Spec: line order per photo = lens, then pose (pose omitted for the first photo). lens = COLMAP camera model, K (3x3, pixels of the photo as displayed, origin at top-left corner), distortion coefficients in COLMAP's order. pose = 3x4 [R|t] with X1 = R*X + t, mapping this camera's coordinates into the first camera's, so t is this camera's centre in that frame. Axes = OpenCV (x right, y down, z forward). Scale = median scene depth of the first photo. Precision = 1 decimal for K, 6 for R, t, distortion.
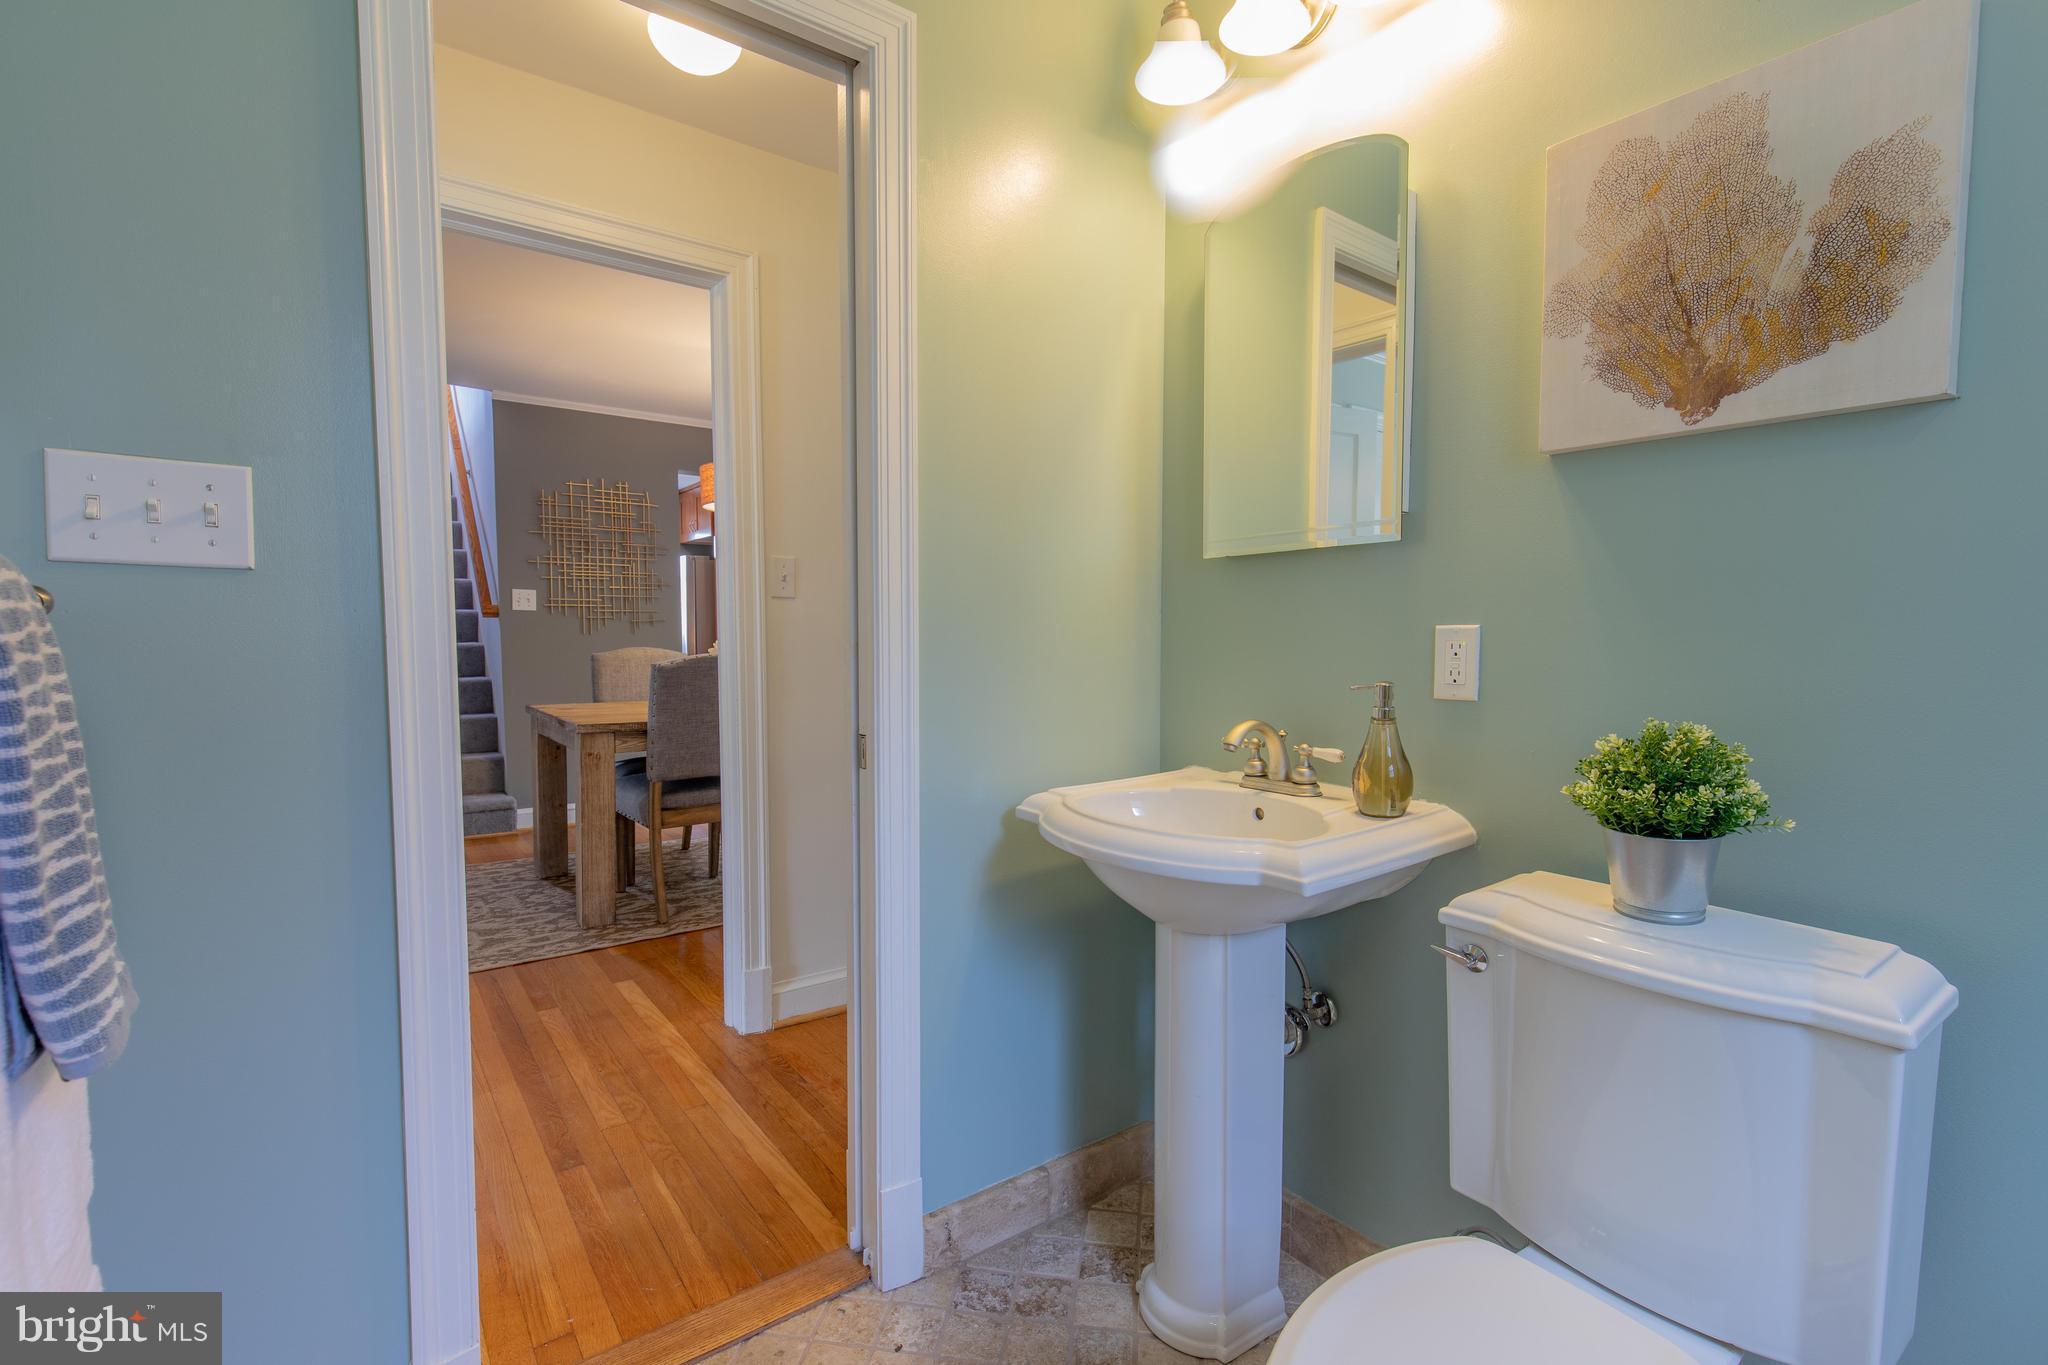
lens RADIAL K [[927.1, 0, 1024.0], [0, 927.1, 682.5], [0, 0, 1]] dist [0.000256, 0.000114]
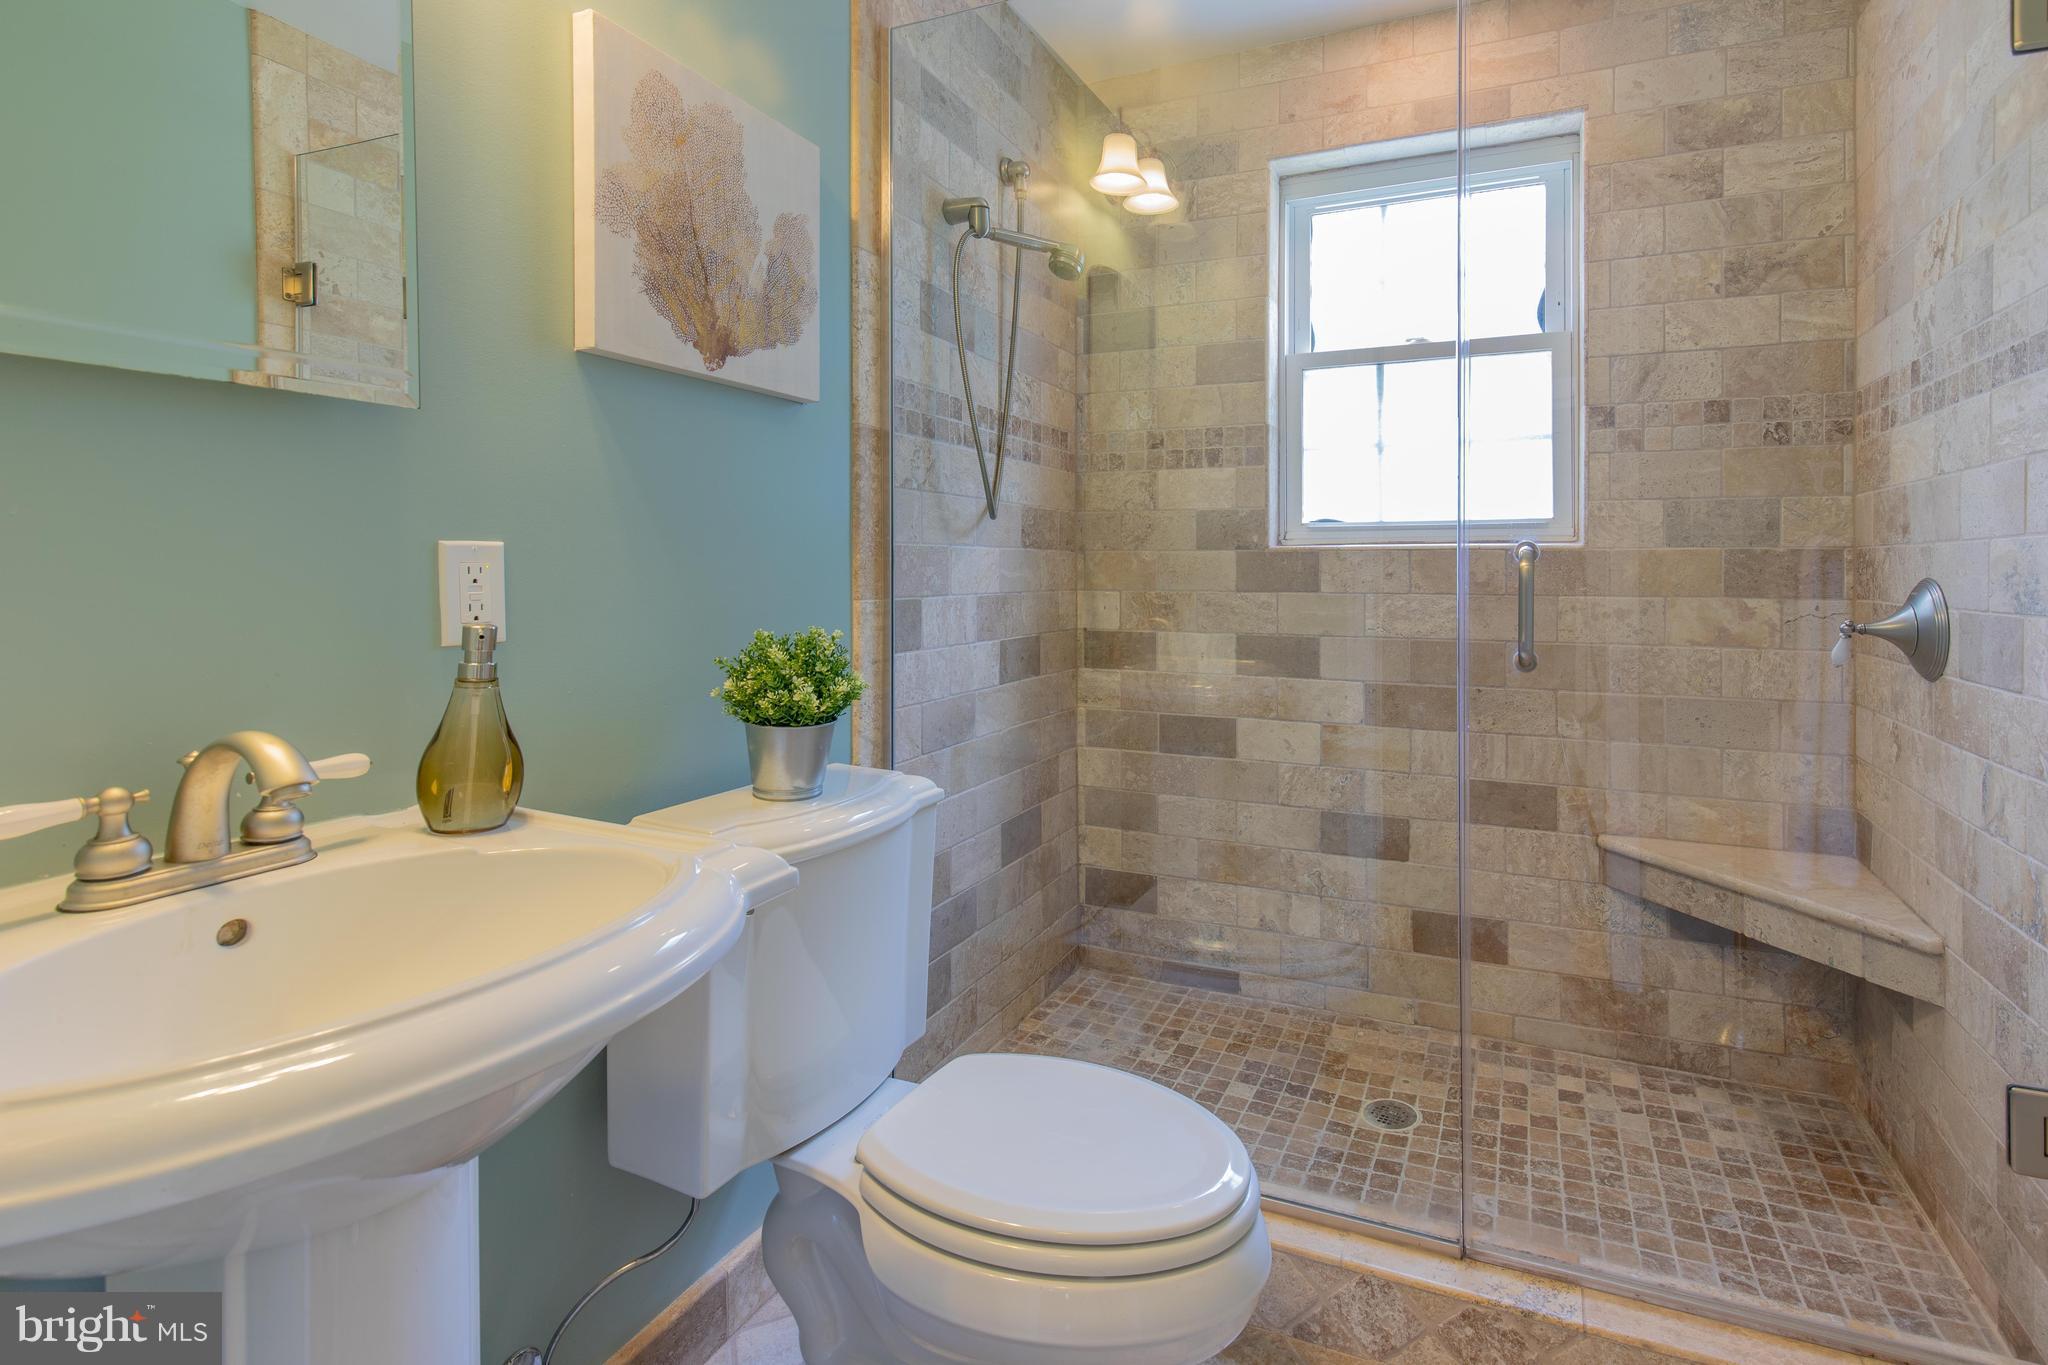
lens RADIAL K [[964.2, 0, 1080.3], [0, 964.2, 576.5], [0, 0, 1]] dist [-0.000630, 0.000881]
pose [[-0.488318, -0.007901, 0.872630, -0.519451], [0.050647, 0.998017, 0.037378, -0.047050], [-0.871195, 0.062448, -0.486949, 1.168818]]
